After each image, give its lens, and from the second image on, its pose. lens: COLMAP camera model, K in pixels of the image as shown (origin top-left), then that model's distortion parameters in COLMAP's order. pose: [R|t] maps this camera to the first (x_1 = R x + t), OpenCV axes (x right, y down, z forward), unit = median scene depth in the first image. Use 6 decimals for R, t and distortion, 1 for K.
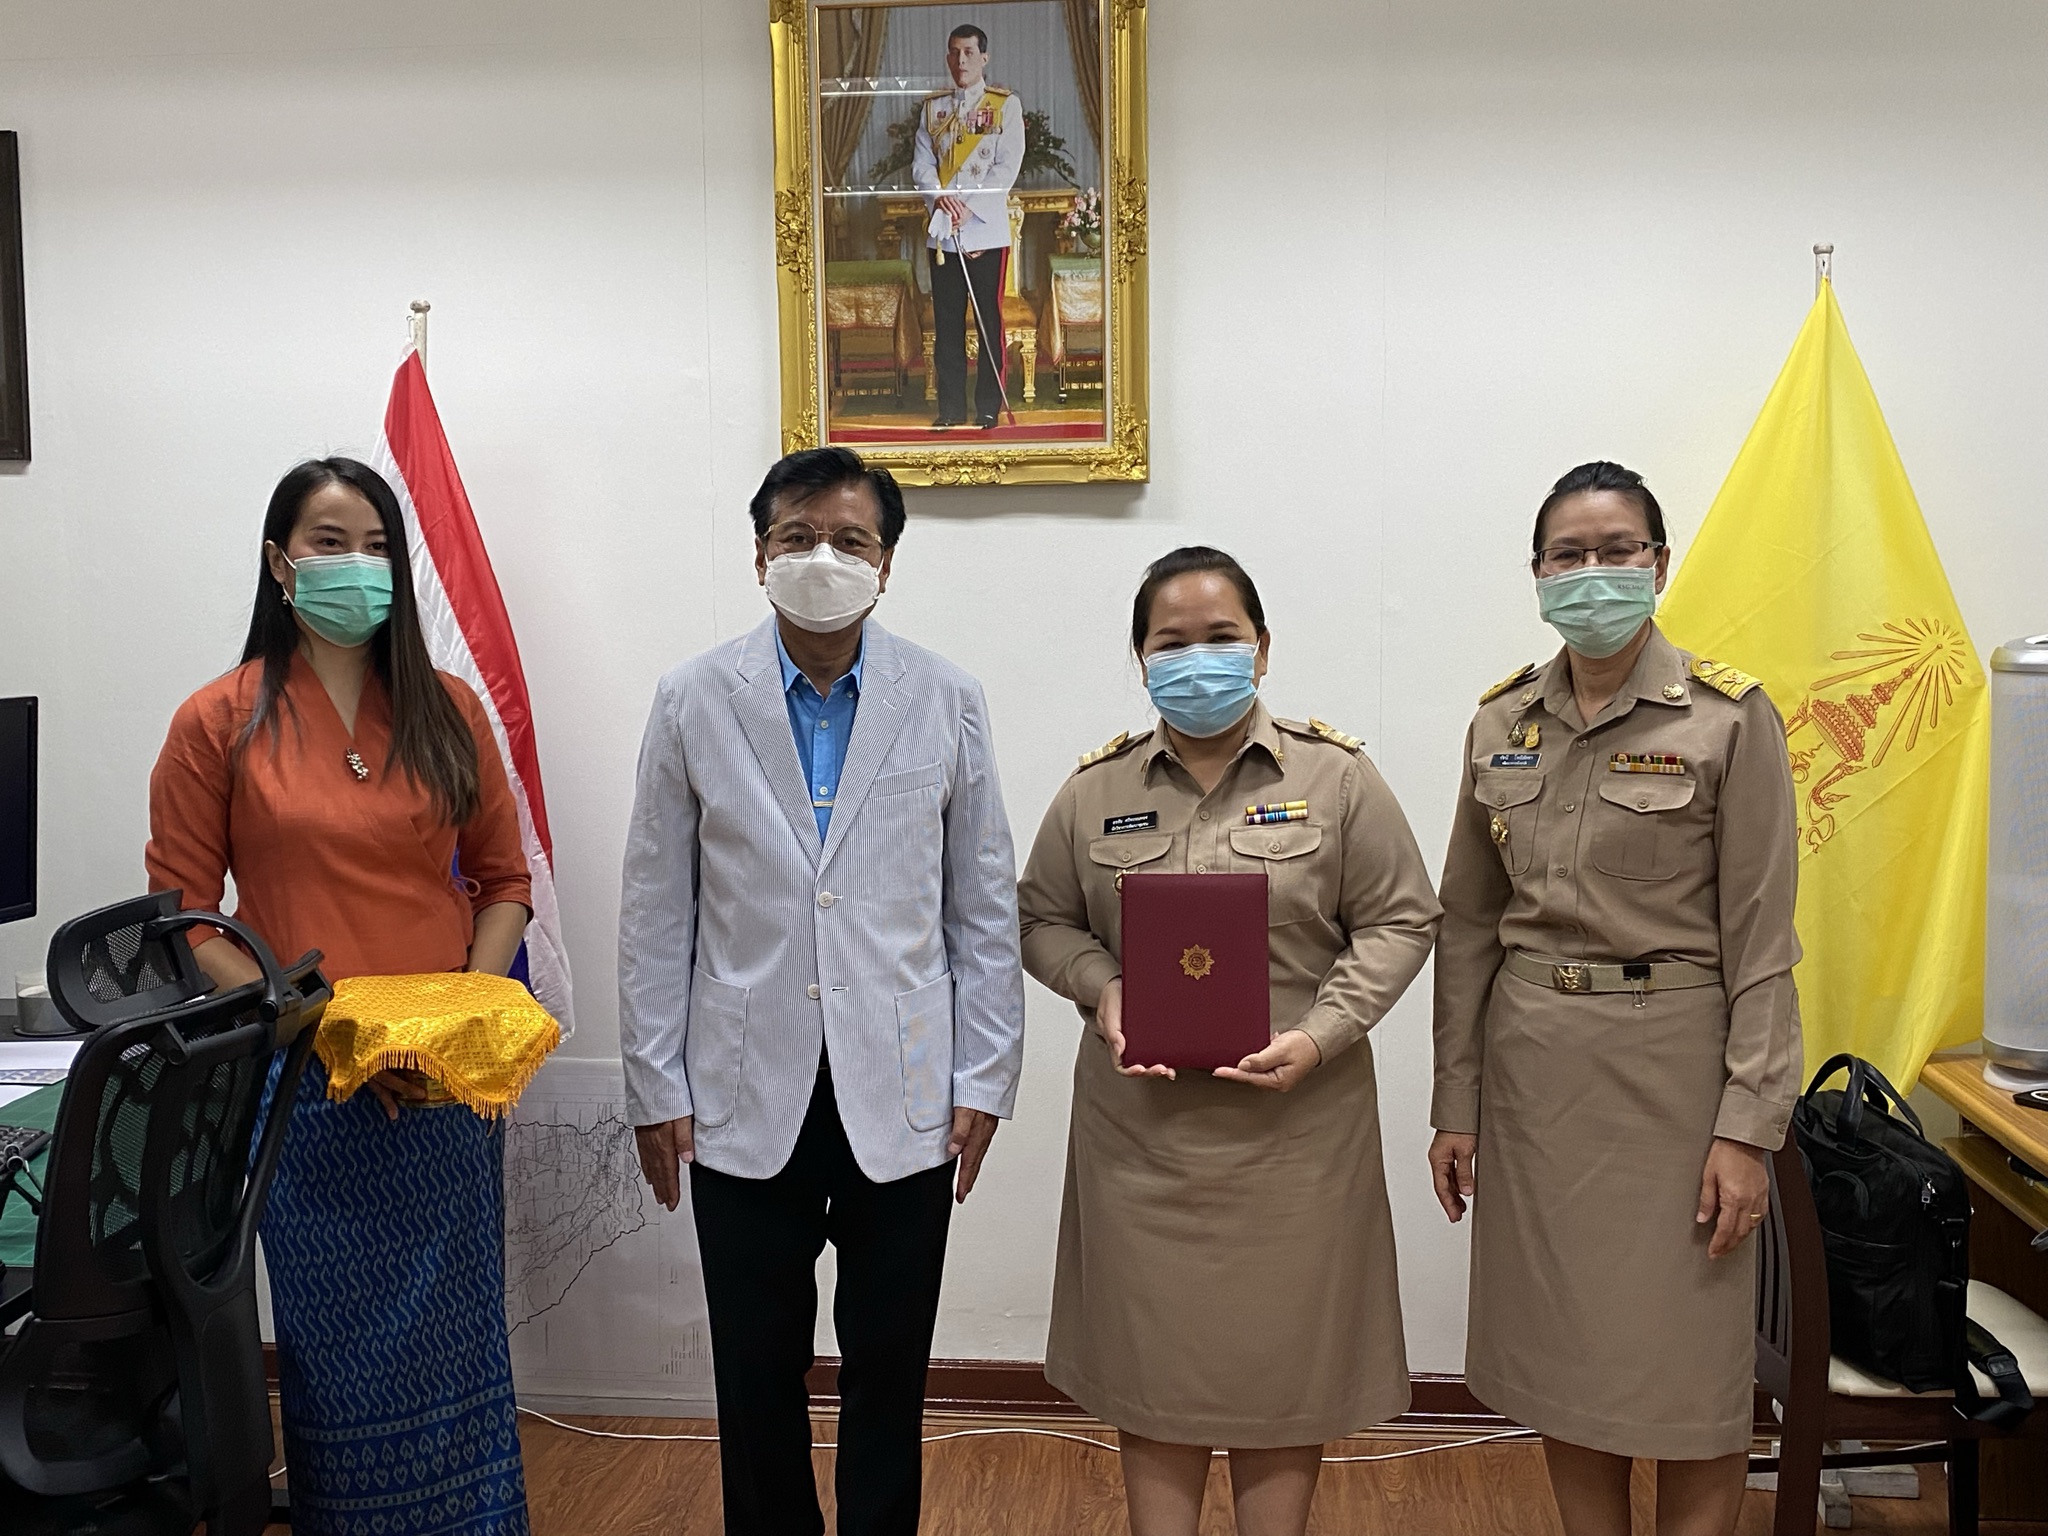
lens RADIAL K [[2182.5, 0, 1026.4], [0, 2182.5, 760.2], [0, 0, 1]] dist [0.064453, 0.000000]
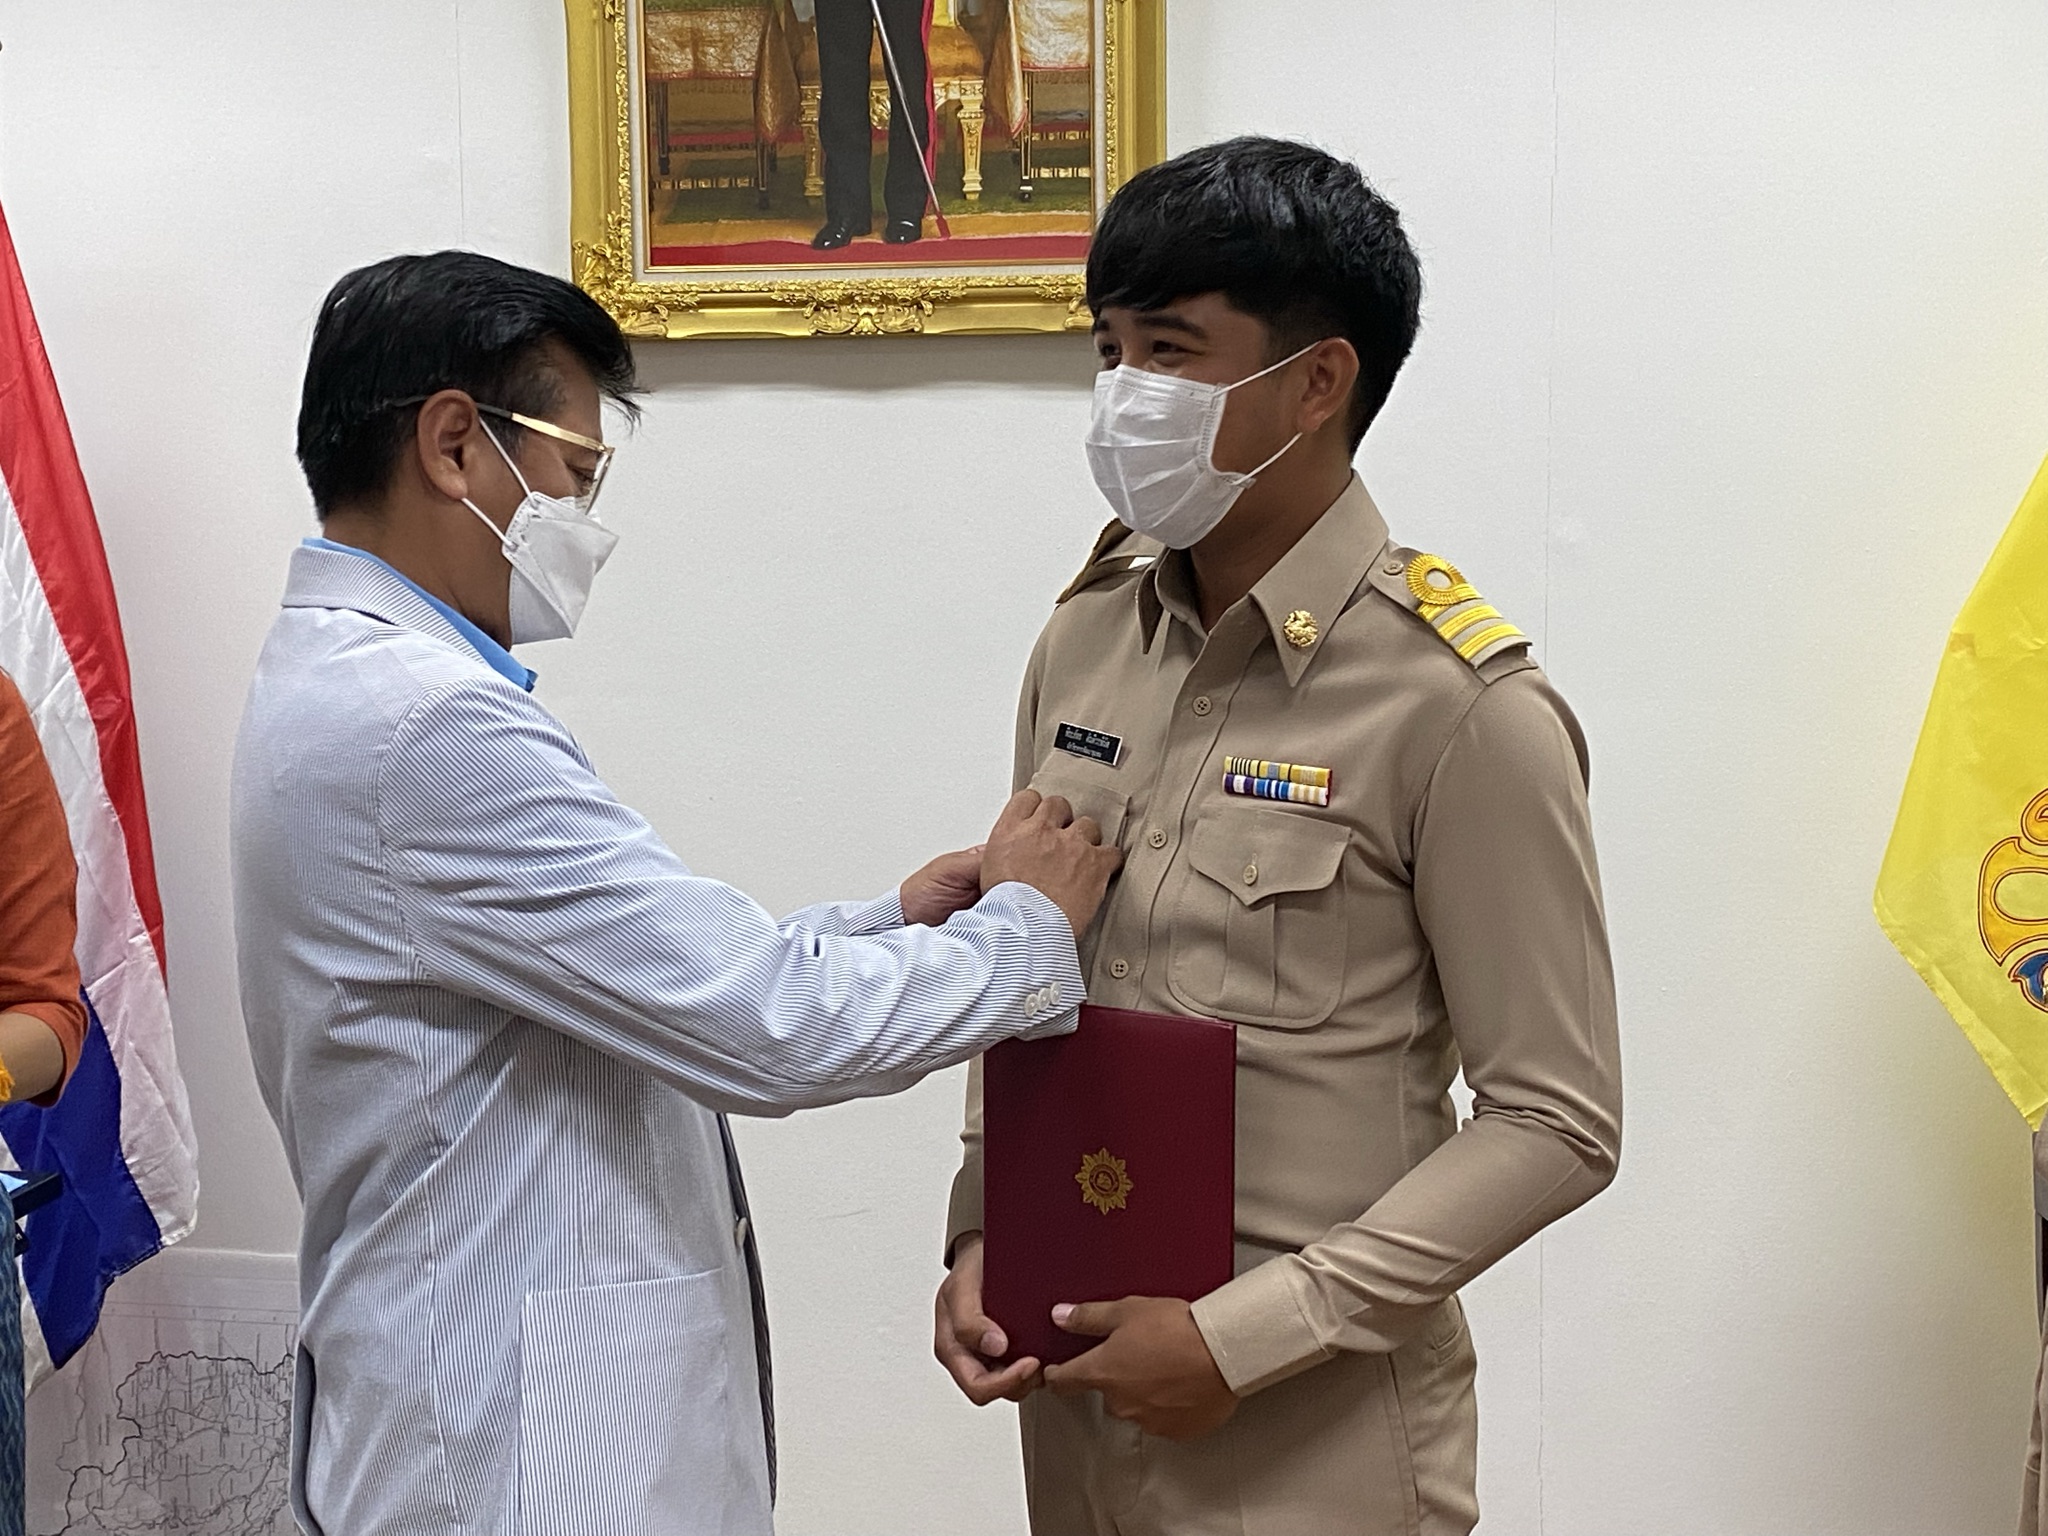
lens RADIAL K [[3072.2, 0, 1040.5], [0, 3072.2, 761.4], [0, 0, 1]] dist [0.090191, 0.000000]
pose [[0.998834, 0.006725, -0.047804, 0.063013], [-0.006182, 0.999915, 0.011505, -0.016000], [0.047878, -0.011196, 0.998790, 0.134609]]
